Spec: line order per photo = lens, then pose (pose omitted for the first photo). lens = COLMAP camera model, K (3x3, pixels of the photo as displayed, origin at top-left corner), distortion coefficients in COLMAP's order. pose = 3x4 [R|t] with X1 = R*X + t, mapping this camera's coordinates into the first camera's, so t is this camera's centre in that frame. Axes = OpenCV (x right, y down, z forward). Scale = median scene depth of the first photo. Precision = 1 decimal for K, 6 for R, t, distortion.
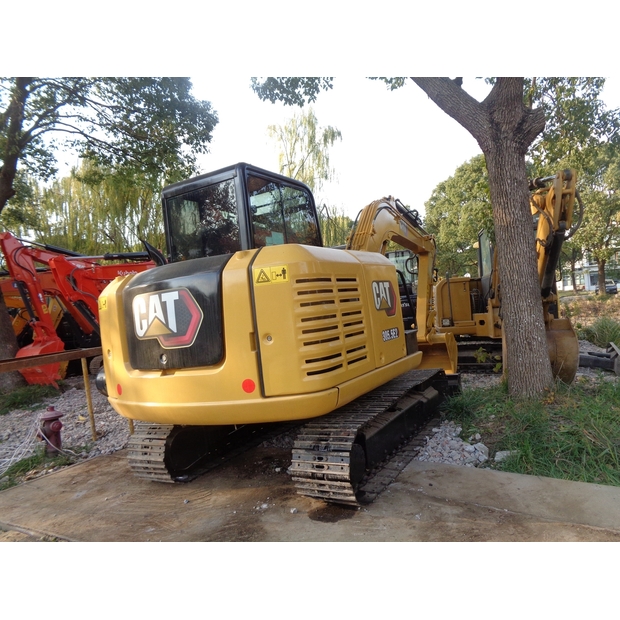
lens RADIAL K [[463.4, 0, 314.0], [0, 463.4, 307.6], [0, 0, 1]] dist [0.000979, 0.009646]
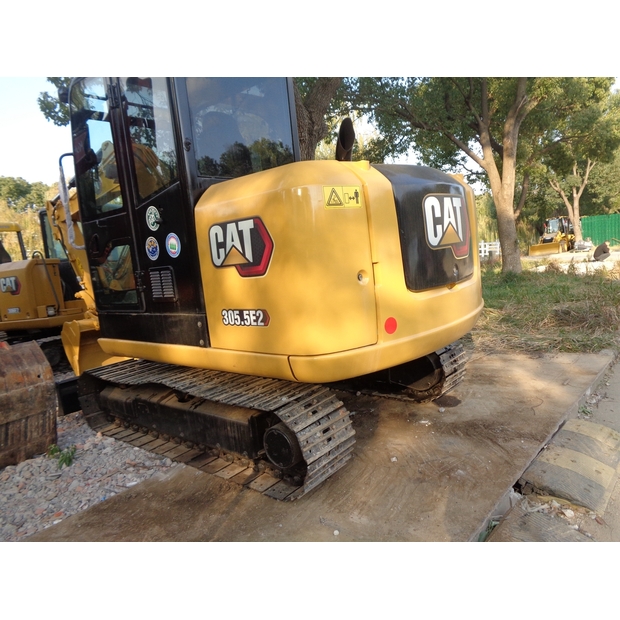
lens RADIAL K [[463.4, 0, 314.0], [0, 463.4, 307.6], [0, 0, 1]] dist [0.000979, 0.009646]
pose [[0.179211, -0.027094, 0.983438, -1.271287], [0.078371, 0.996837, 0.013181, 0.150118], [-0.980684, 0.074710, 0.180767, 1.124243]]
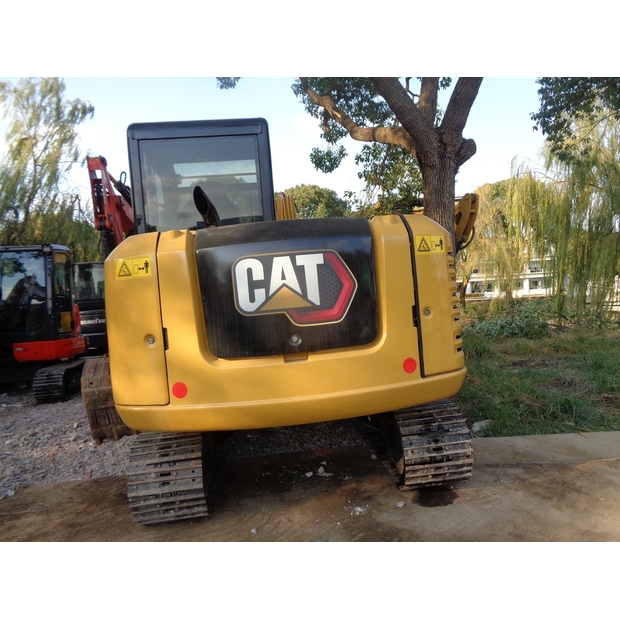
lens RADIAL K [[463.4, 0, 314.0], [0, 463.4, 307.6], [0, 0, 1]] dist [0.000979, 0.009646]
pose [[0.813225, 0.030015, 0.581175, -0.758662], [-0.010830, 0.999277, -0.036454, 0.085886], [-0.581849, 0.023351, 0.812962, 0.354763]]
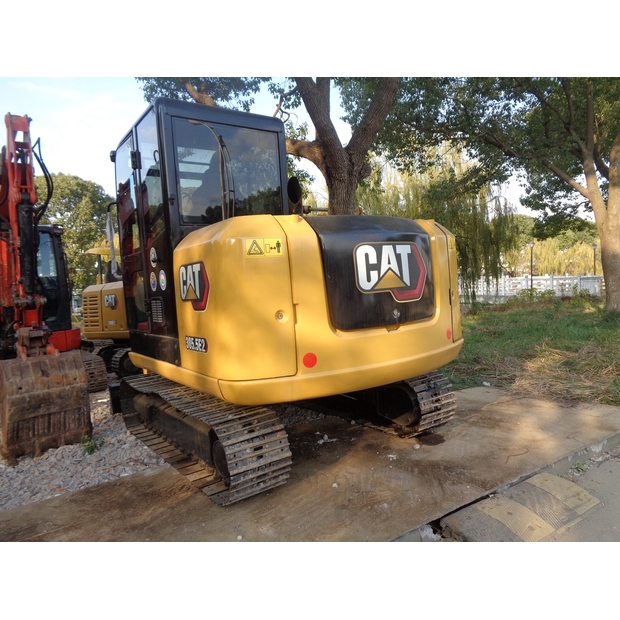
lens RADIAL K [[463.4, 0, 314.0], [0, 463.4, 307.6], [0, 0, 1]] dist [0.000979, 0.009646]
pose [[0.413514, 0.037911, 0.909708, -1.277663], [0.017262, 0.998627, -0.049463, 0.144973], [-0.910334, 0.036157, 0.412292, 0.768188]]
